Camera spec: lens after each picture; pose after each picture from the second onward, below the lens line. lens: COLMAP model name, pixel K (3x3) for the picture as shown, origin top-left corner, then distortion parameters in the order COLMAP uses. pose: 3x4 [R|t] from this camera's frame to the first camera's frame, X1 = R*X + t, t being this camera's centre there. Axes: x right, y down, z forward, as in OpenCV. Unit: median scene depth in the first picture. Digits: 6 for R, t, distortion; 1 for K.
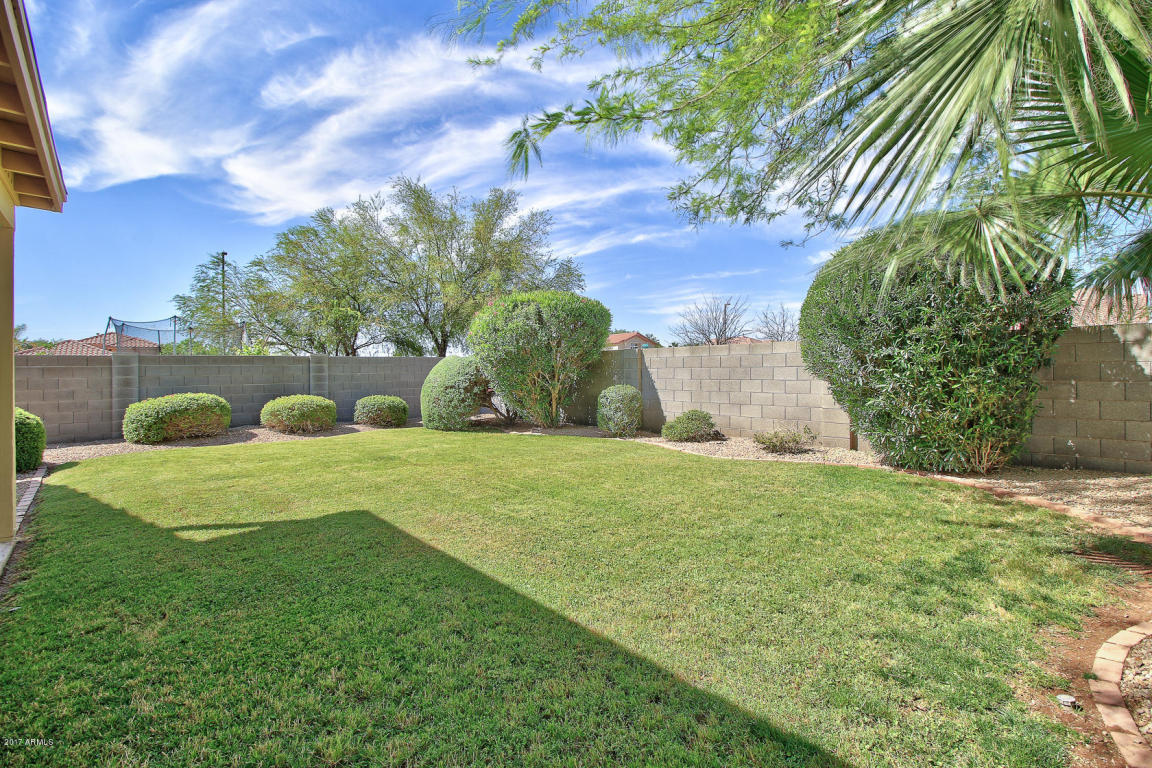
lens RADIAL K [[540.1, 0, 582.3], [0, 540.1, 373.3], [0, 0, 1]] dist [0.013758, -0.011869]
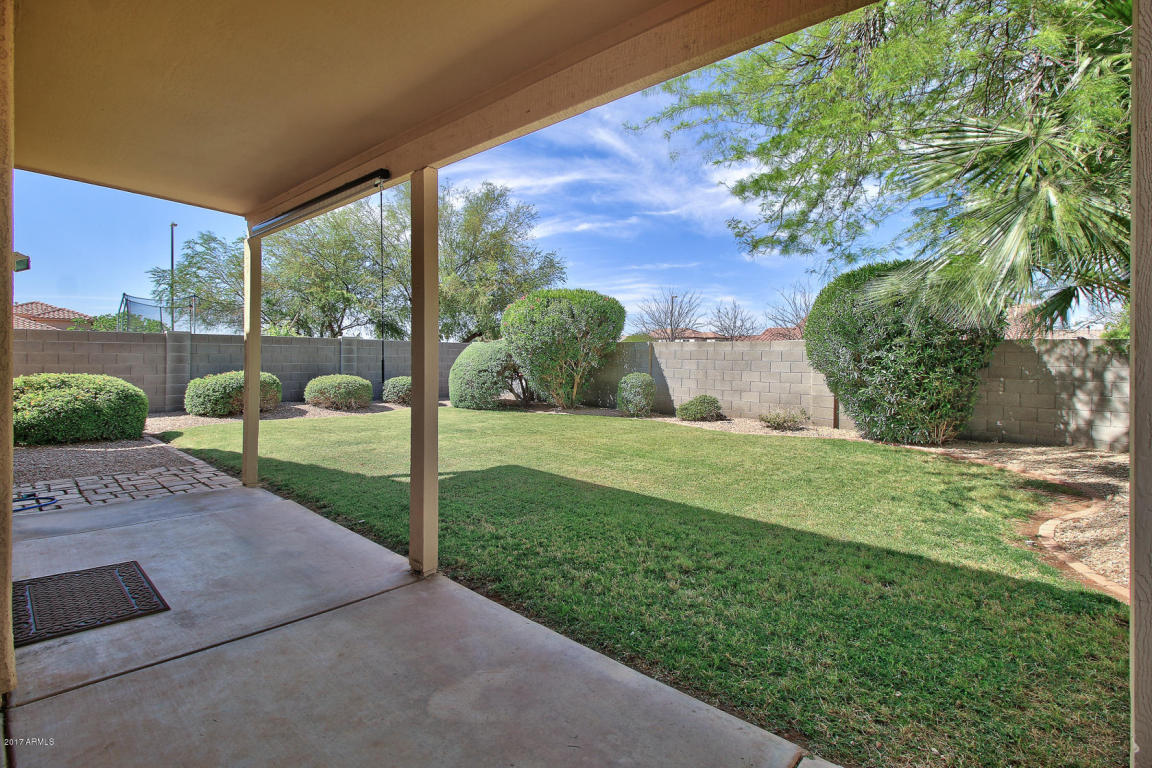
lens RADIAL K [[540.1, 0, 578.1], [0, 540.1, 358.9], [0, 0, 1]] dist [0.013758, -0.011869]
pose [[0.993273, 0.026701, 0.112676, -0.186592], [-0.026774, 0.999641, -0.000865, -0.003393], [-0.112659, -0.002158, 0.993631, -0.145837]]
